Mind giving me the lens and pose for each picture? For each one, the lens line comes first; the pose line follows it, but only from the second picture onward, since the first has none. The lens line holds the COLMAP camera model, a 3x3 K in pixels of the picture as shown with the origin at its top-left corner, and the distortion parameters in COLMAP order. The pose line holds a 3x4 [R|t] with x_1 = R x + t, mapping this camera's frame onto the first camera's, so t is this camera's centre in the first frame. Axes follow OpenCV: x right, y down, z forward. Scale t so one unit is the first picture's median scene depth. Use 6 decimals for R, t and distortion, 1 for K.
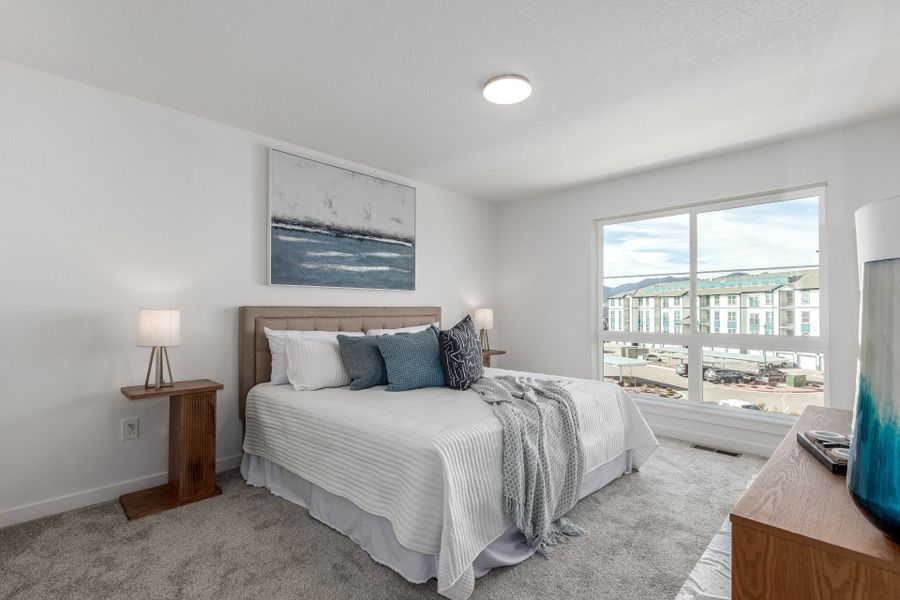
lens RADIAL K [[419.9, 0, 448.0], [0, 419.9, 304.8], [0, 0, 1]] dist [0.000488, -0.000182]
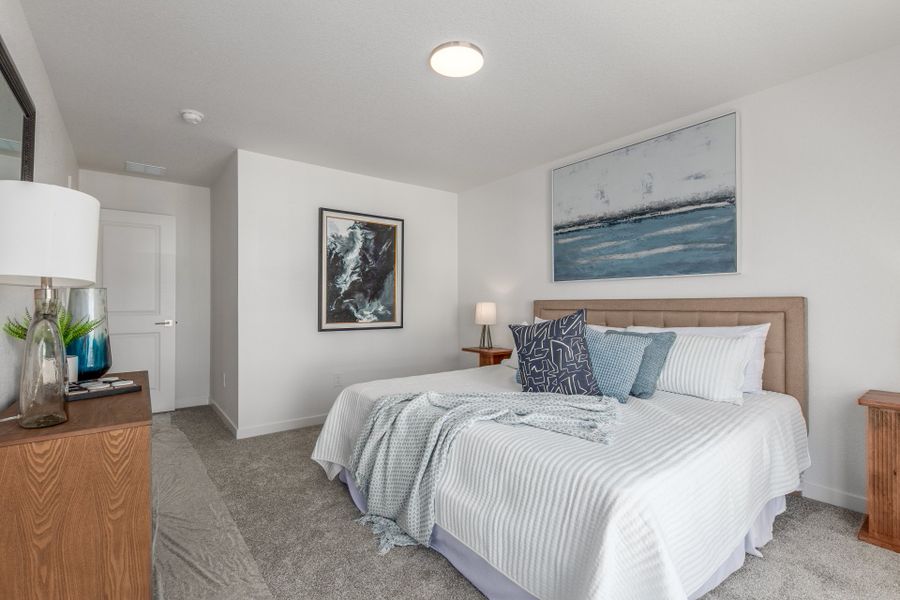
lens RADIAL K [[419.9, 0, 448.0], [0, 419.9, 300.7], [0, 0, 1]] dist [0.000488, -0.000182]
pose [[-0.134474, -0.006931, -0.990893, 0.730628], [0.016448, 0.999822, -0.009225, 0.009853], [0.990781, -0.017539, -0.134337, 0.768546]]
